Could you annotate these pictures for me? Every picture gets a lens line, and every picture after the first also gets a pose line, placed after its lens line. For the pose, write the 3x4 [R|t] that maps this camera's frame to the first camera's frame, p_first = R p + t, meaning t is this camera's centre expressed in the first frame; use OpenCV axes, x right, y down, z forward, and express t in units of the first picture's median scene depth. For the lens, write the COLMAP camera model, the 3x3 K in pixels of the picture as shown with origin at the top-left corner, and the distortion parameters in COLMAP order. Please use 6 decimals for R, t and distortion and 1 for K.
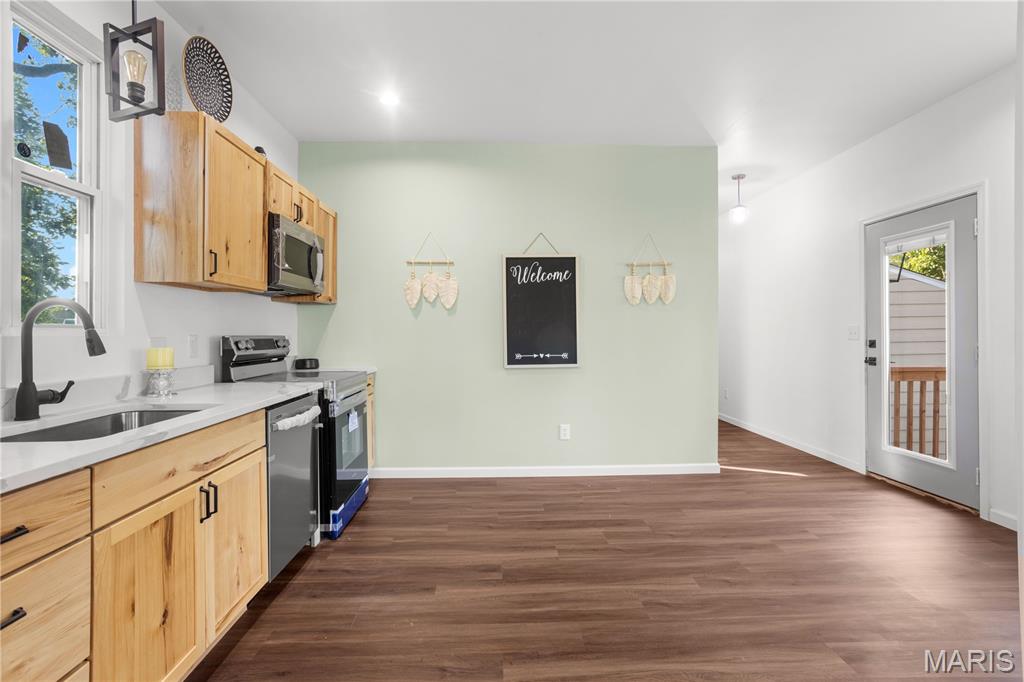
lens RADIAL K [[490.2, 0, 509.2], [0, 490.2, 335.9], [0, 0, 1]] dist [-0.040655, 0.017456]
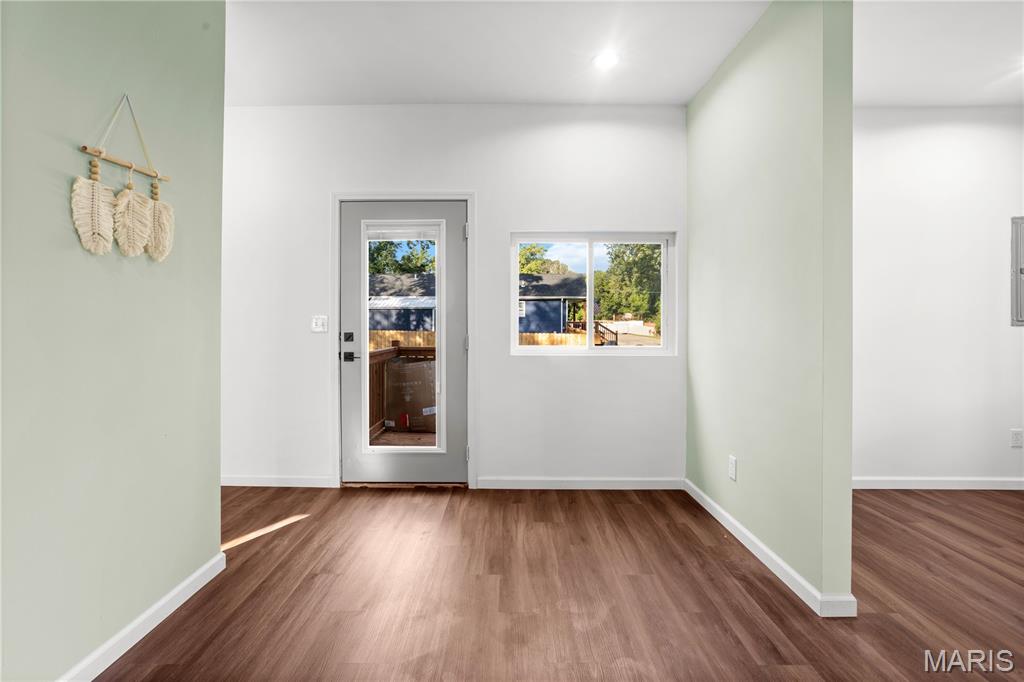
lens RADIAL K [[490.2, 0, 499.6], [0, 490.2, 320.8], [0, 0, 1]] dist [-0.040655, 0.017456]
pose [[0.046311, 0.010145, 0.998876, -0.130909], [0.003376, 0.999941, -0.010312, -0.002953], [-0.998921, 0.003850, 0.046274, 0.689730]]
